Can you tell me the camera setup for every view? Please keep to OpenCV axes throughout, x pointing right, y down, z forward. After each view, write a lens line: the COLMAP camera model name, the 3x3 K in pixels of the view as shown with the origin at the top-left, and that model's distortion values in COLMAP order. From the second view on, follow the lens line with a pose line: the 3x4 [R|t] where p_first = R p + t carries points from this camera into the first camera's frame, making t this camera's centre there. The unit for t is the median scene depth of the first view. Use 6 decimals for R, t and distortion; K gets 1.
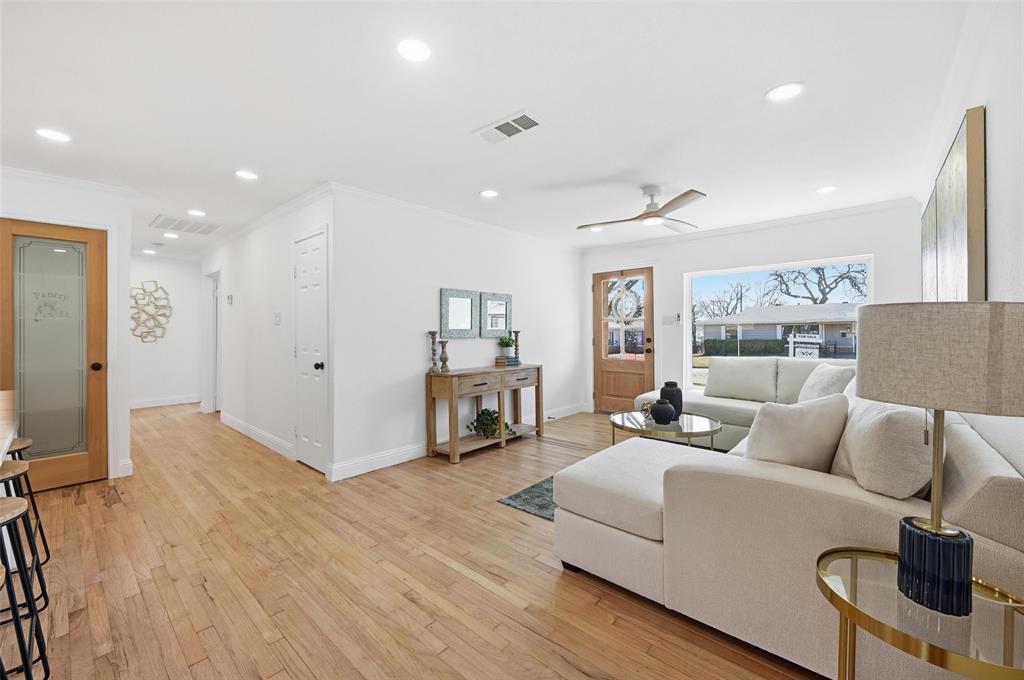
lens RADIAL K [[409.1, 0, 507.2], [0, 409.1, 335.4], [0, 0, 1]] dist [-0.001333, -0.000074]
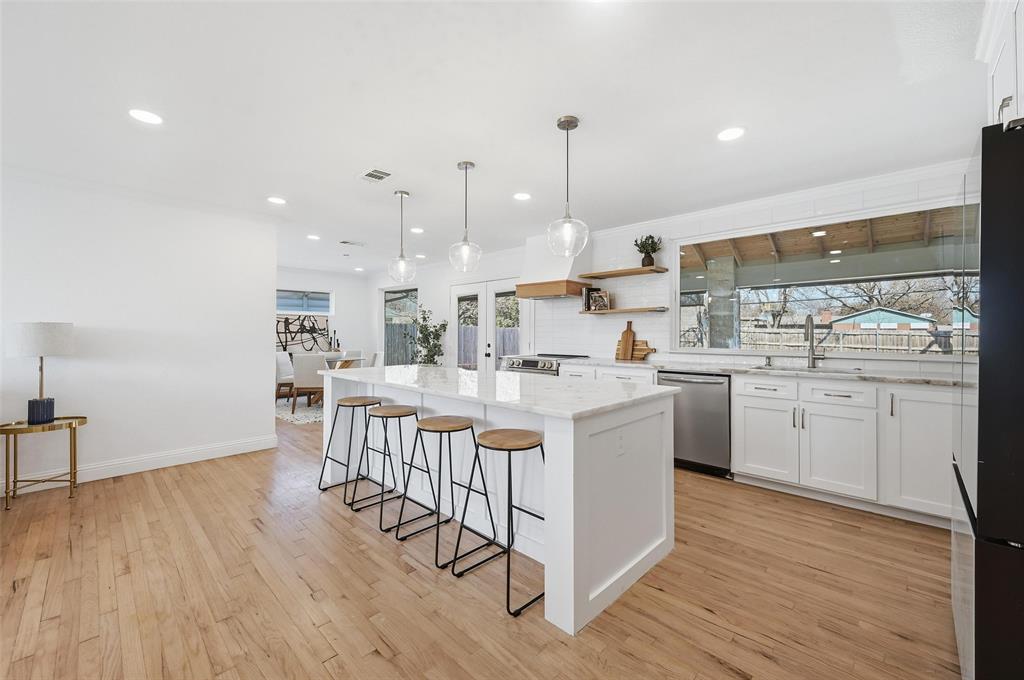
lens RADIAL K [[409.1, 0, 513.0], [0, 409.1, 330.0], [0, 0, 1]] dist [-0.001333, -0.000074]
pose [[-0.999480, 0.002028, 0.032193, -0.726993], [0.002294, 0.999964, 0.008212, -0.013483], [-0.032176, 0.008281, -0.999448, 1.132502]]
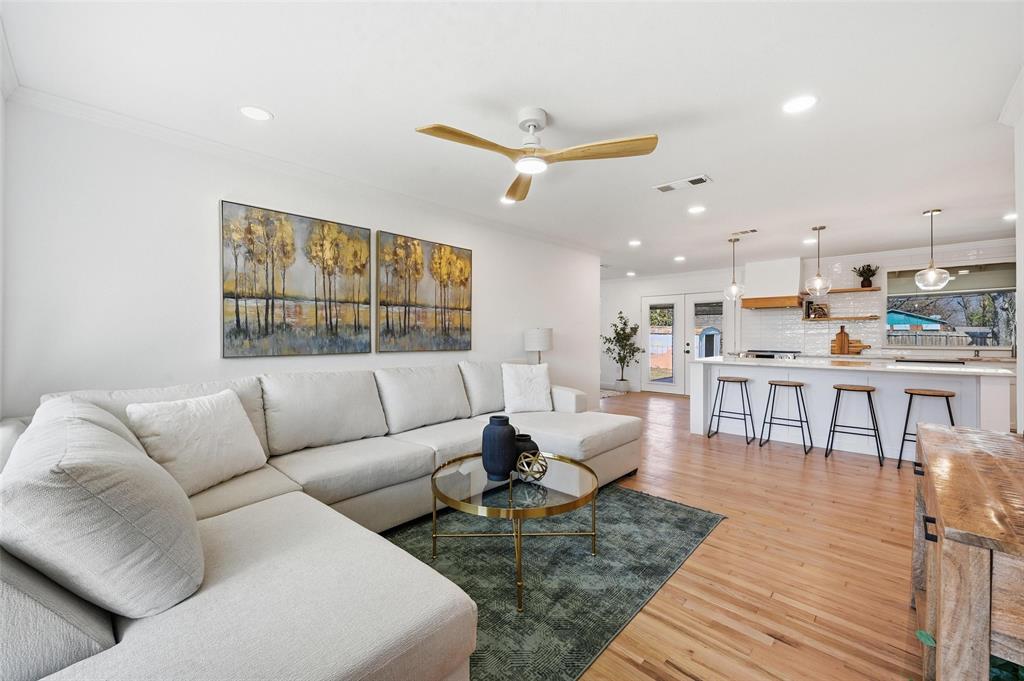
lens RADIAL K [[409.1, 0, 517.9], [0, 409.1, 330.9], [0, 0, 1]] dist [-0.001333, -0.000074]
pose [[-0.999813, 0.002619, 0.019142, 0.363925], [0.002765, 0.999967, 0.007604, -0.025772], [-0.019121, 0.007656, -0.999788, 1.647206]]
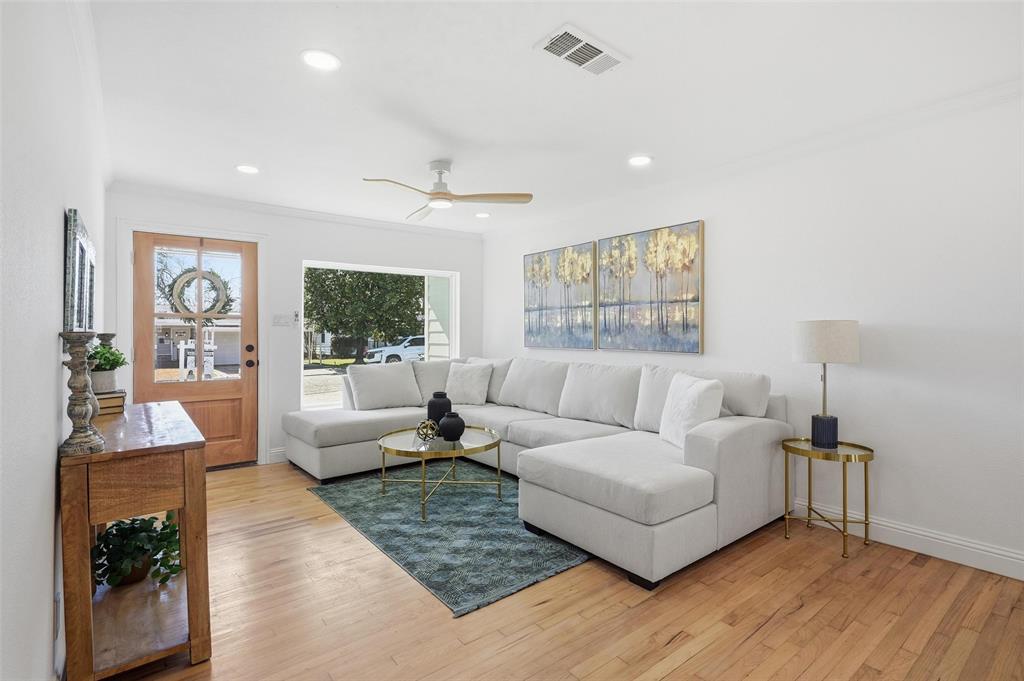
lens RADIAL K [[486.2, 0, 514.1], [0, 486.2, 336.8], [0, 0, 1]] dist [-0.009559, 0.001090]
pose [[0.180581, 0.000167, 0.983560, -0.595414], [0.011425, 0.999932, -0.002268, -0.000286], [-0.983494, 0.011647, 0.180567, 0.666110]]
